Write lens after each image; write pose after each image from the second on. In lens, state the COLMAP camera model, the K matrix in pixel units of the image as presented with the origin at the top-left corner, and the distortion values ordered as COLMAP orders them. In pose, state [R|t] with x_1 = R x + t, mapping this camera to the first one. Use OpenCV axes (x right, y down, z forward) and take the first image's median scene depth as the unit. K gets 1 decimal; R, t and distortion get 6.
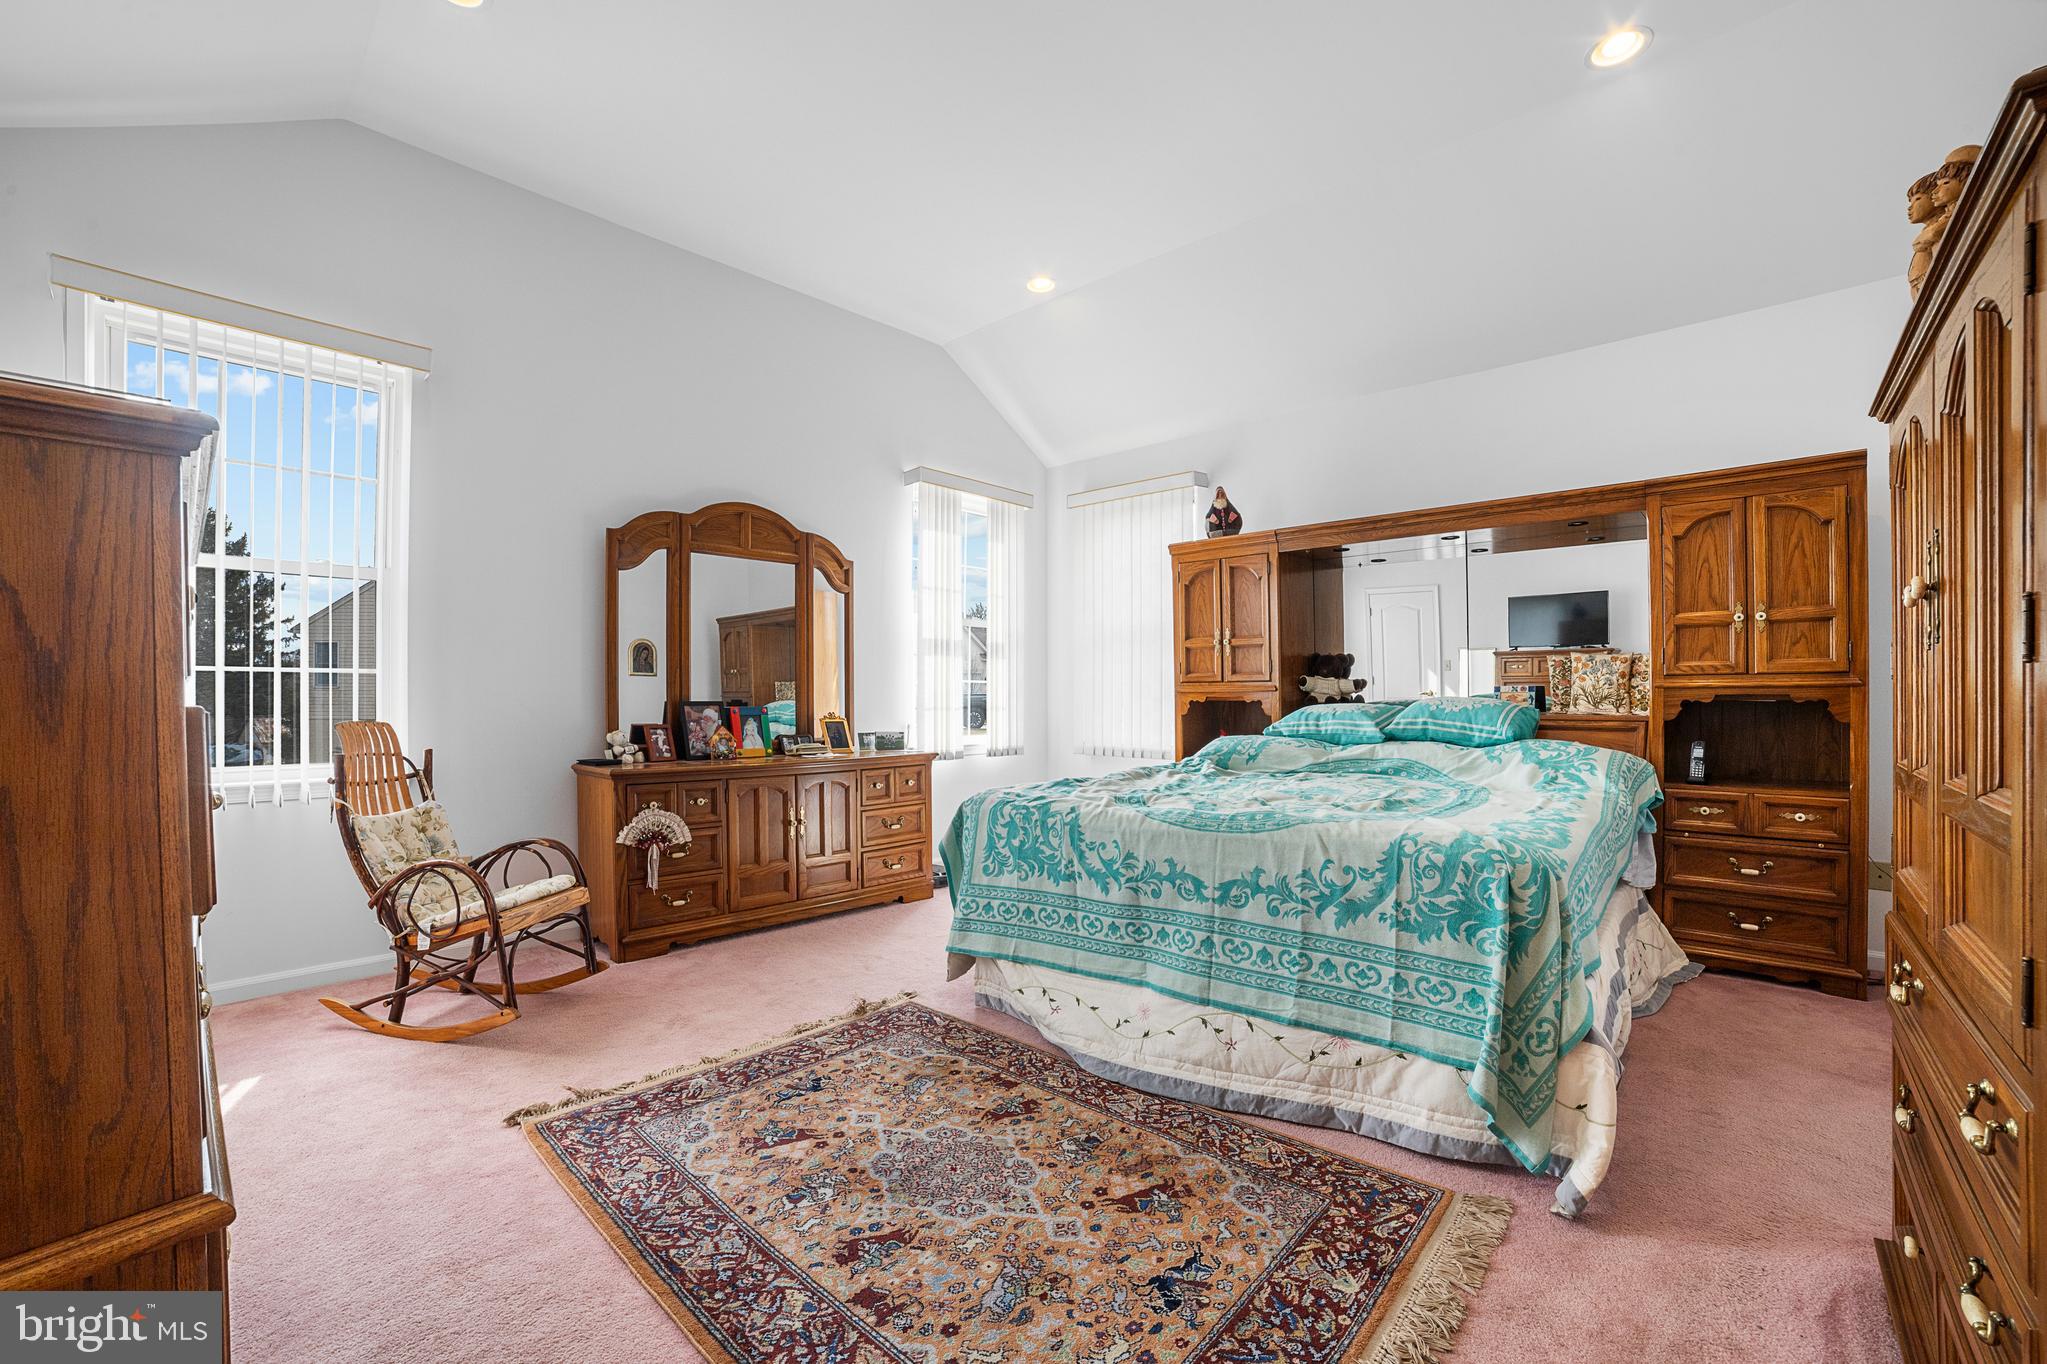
lens RADIAL K [[844.6, 0, 1025.2], [0, 844.6, 695.1], [0, 0, 1]] dist [-0.064202, 0.011731]
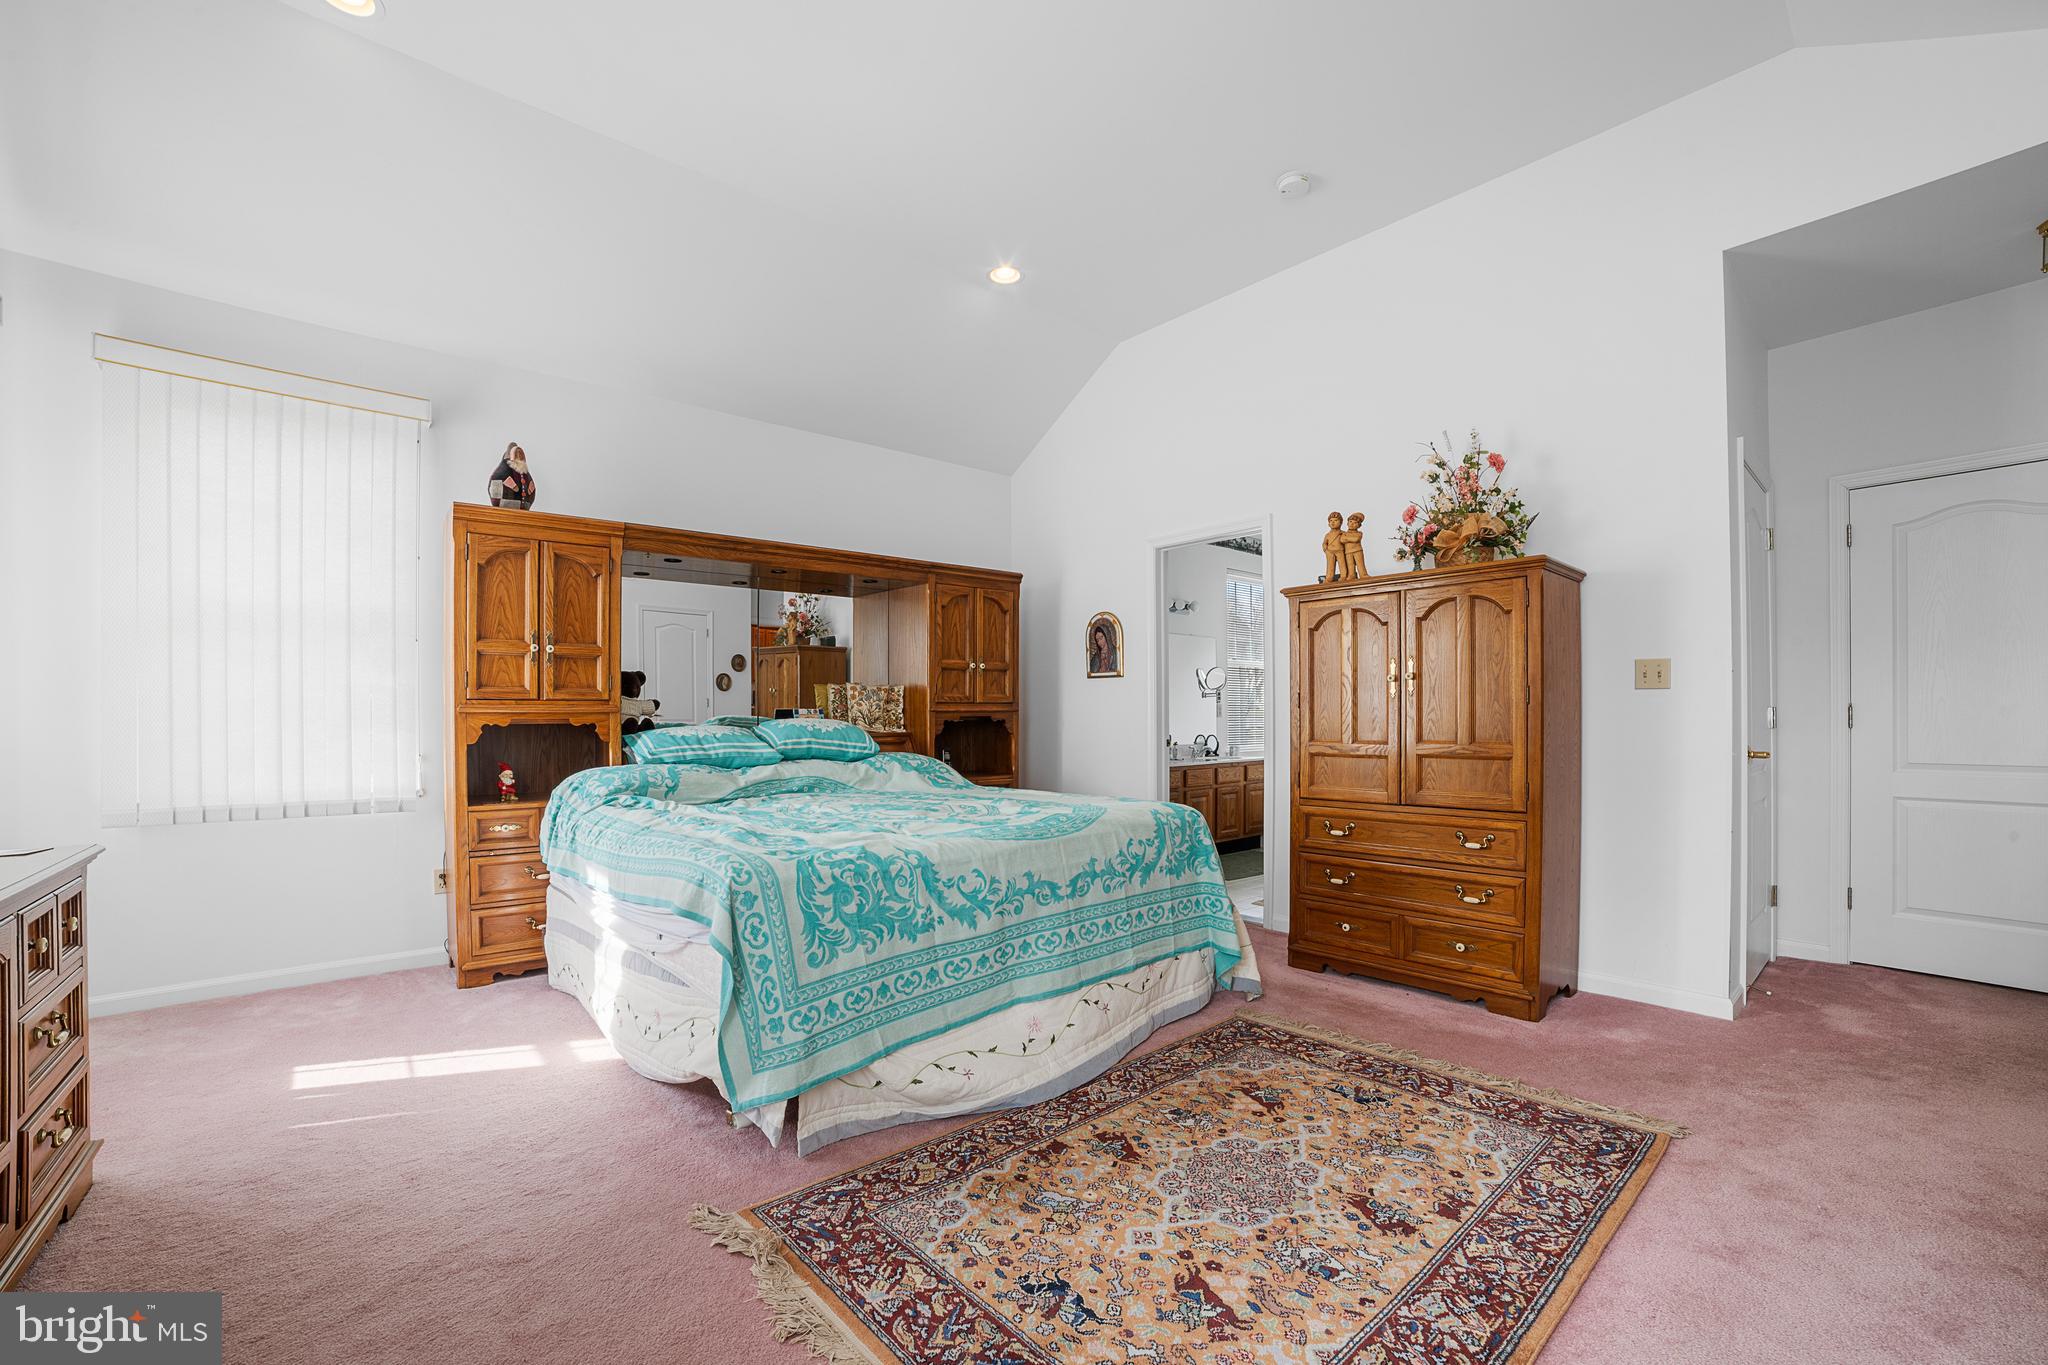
lens RADIAL K [[815.4, 0, 1063.3], [0, 815.4, 725.4], [0, 0, 1]] dist [-0.047903, 0.001027]
pose [[0.119634, -0.010142, 0.992766, -0.798875], [0.002645, 0.999948, 0.009896, 0.002458], [-0.992815, 0.001442, 0.119654, 0.807478]]
